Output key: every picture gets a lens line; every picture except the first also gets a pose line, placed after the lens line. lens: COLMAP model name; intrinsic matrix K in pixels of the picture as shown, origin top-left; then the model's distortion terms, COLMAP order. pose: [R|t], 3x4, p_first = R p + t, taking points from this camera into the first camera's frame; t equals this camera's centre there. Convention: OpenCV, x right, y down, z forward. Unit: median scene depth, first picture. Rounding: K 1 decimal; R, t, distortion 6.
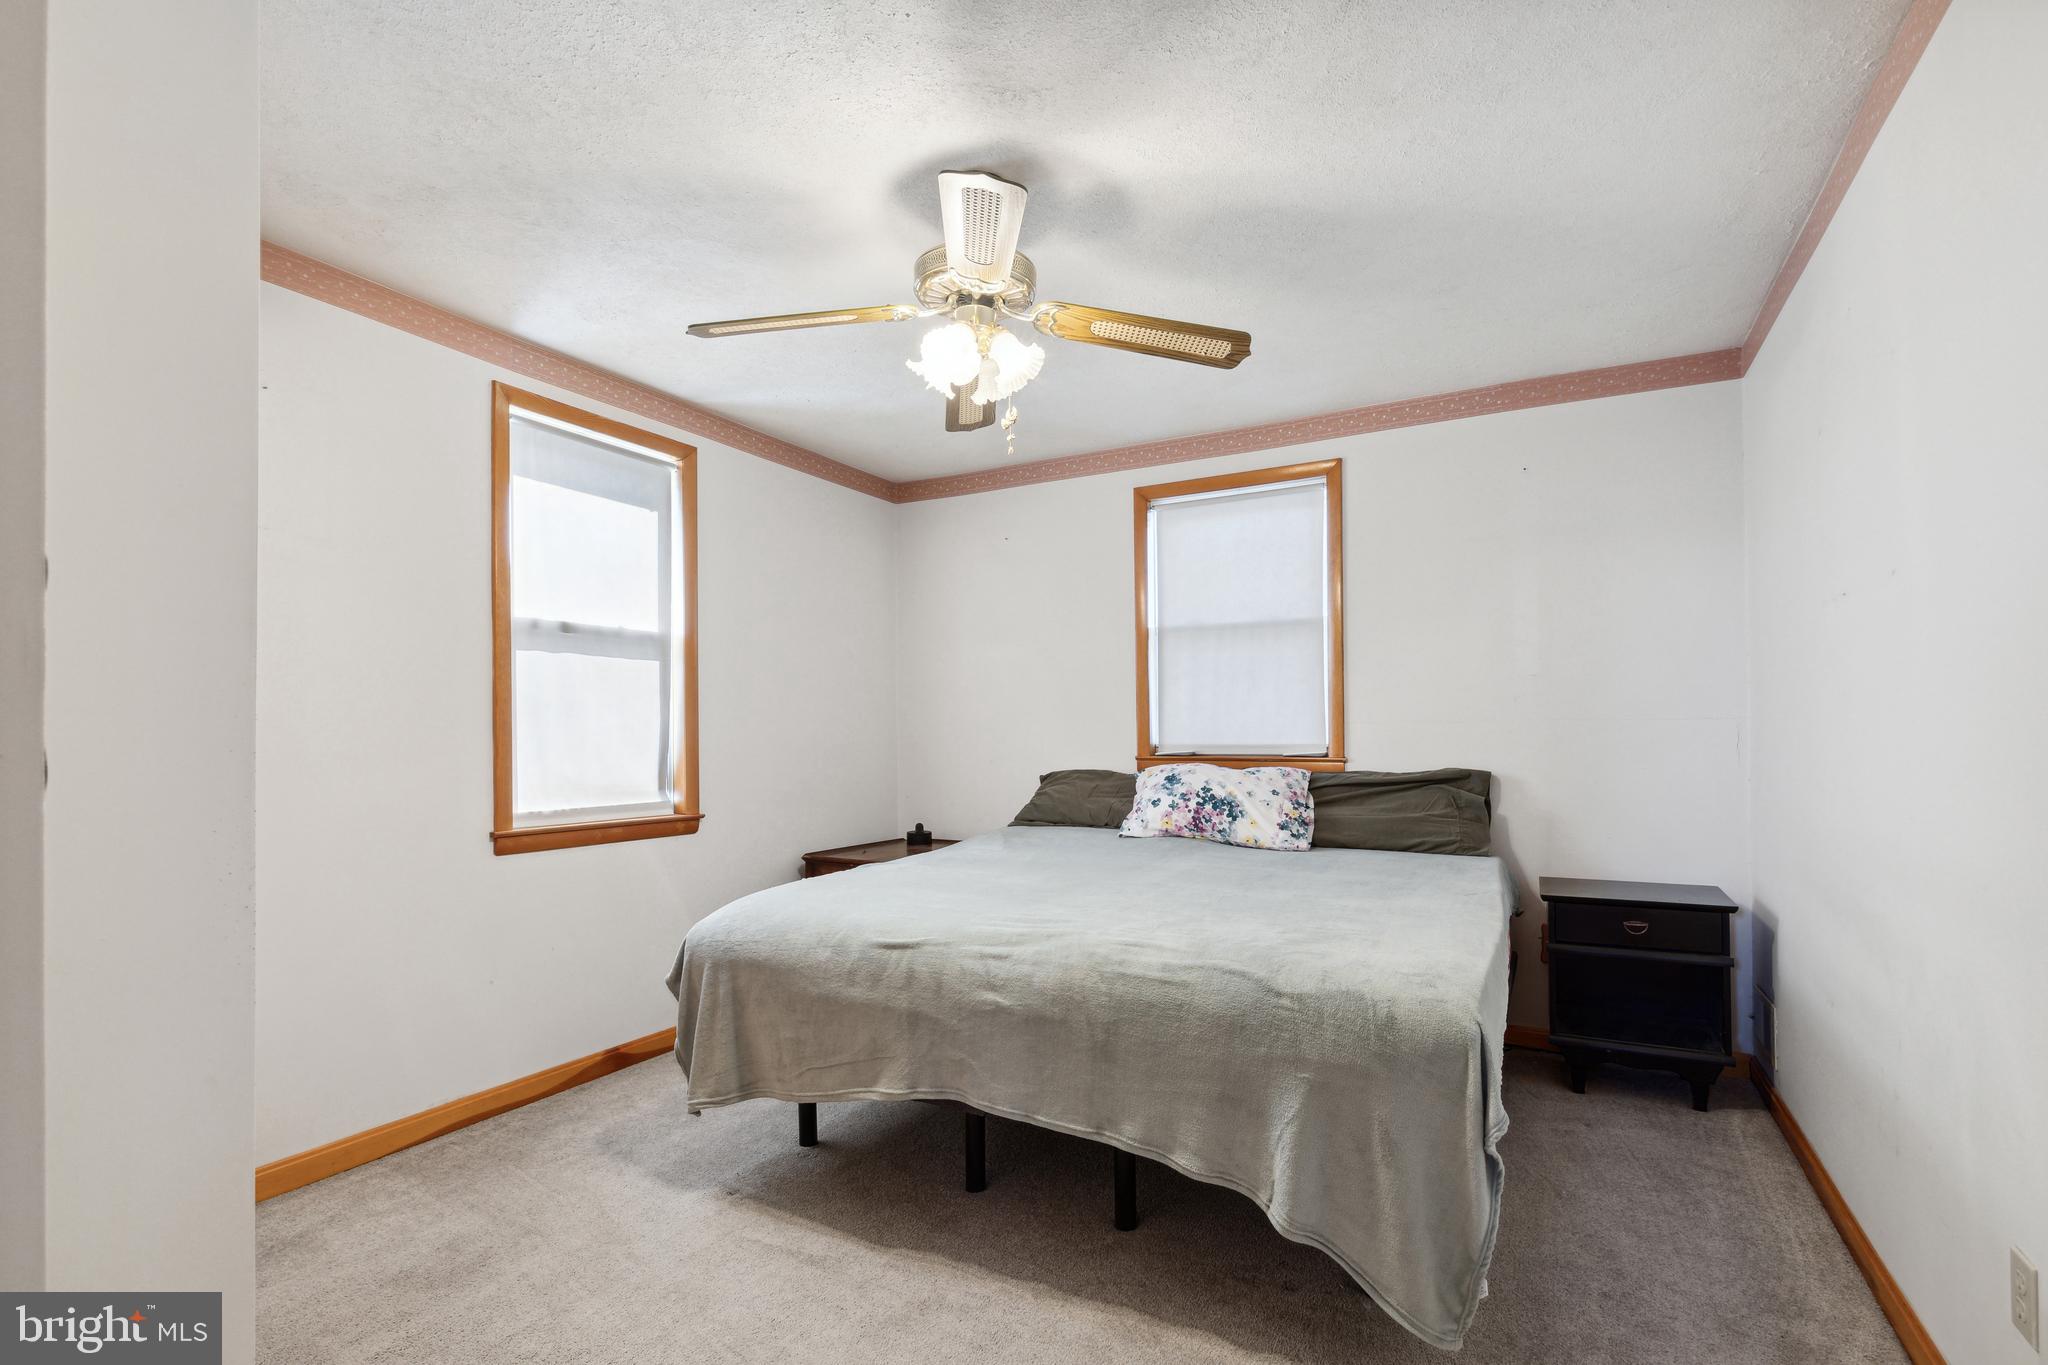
lens RADIAL K [[959.4, 0, 1021.4], [0, 959.4, 739.3], [0, 0, 1]] dist [0.001257, -0.000006]
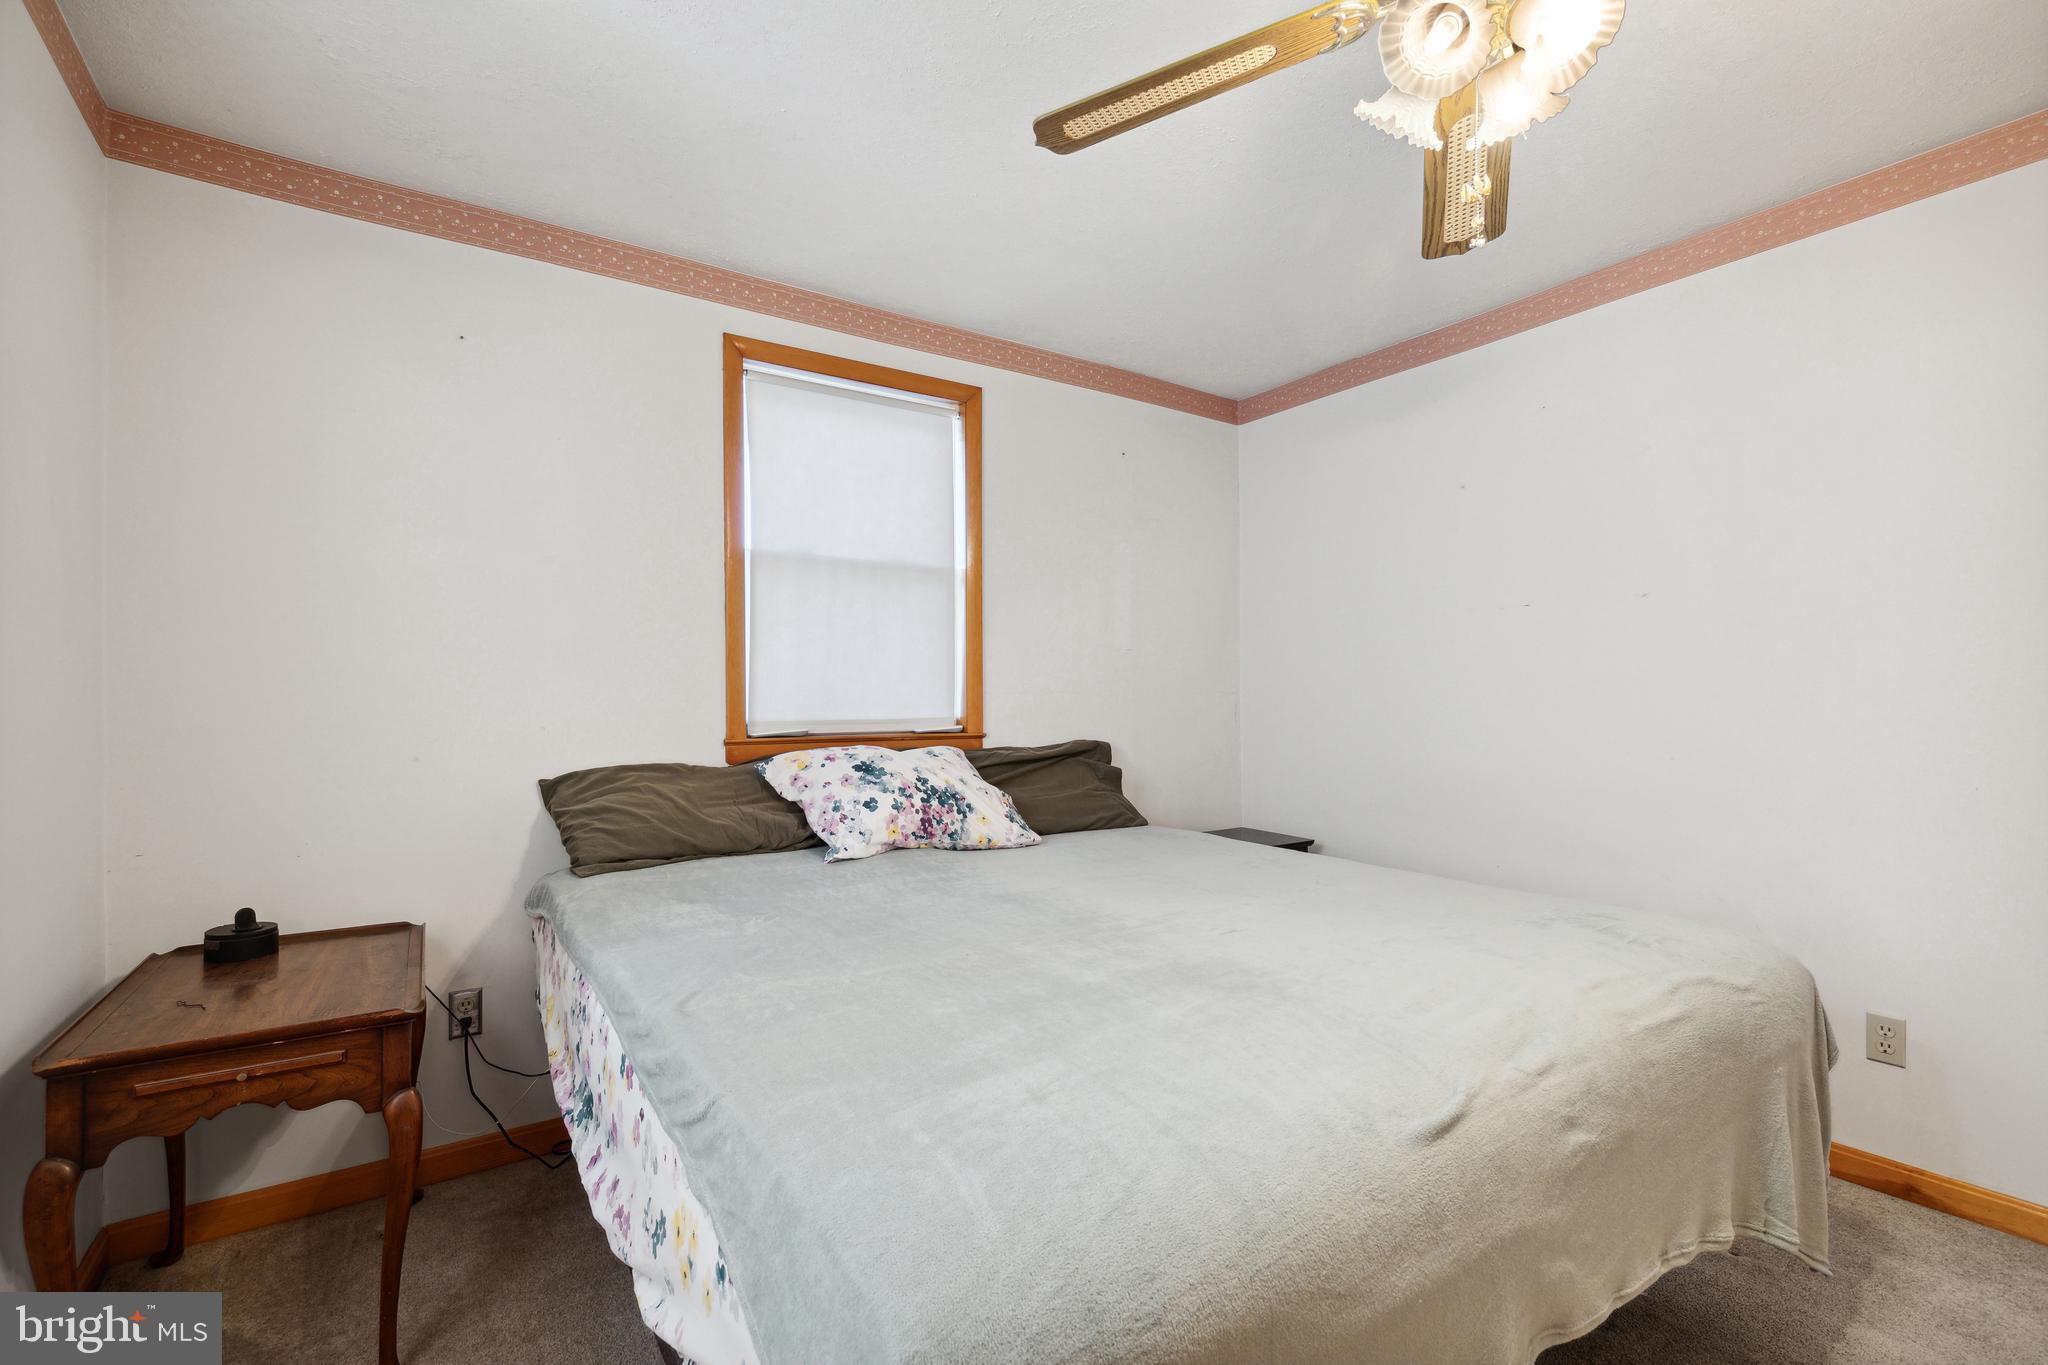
lens RADIAL K [[923.6, 0, 1028.0], [0, 923.6, 710.5], [0, 0, 1]] dist [0.003392, -0.000331]
pose [[0.450186, -0.004874, 0.892922, -0.409008], [0.007097, 0.999973, 0.001880, -0.002452], [-0.892907, 0.005491, 0.450208, 0.607023]]
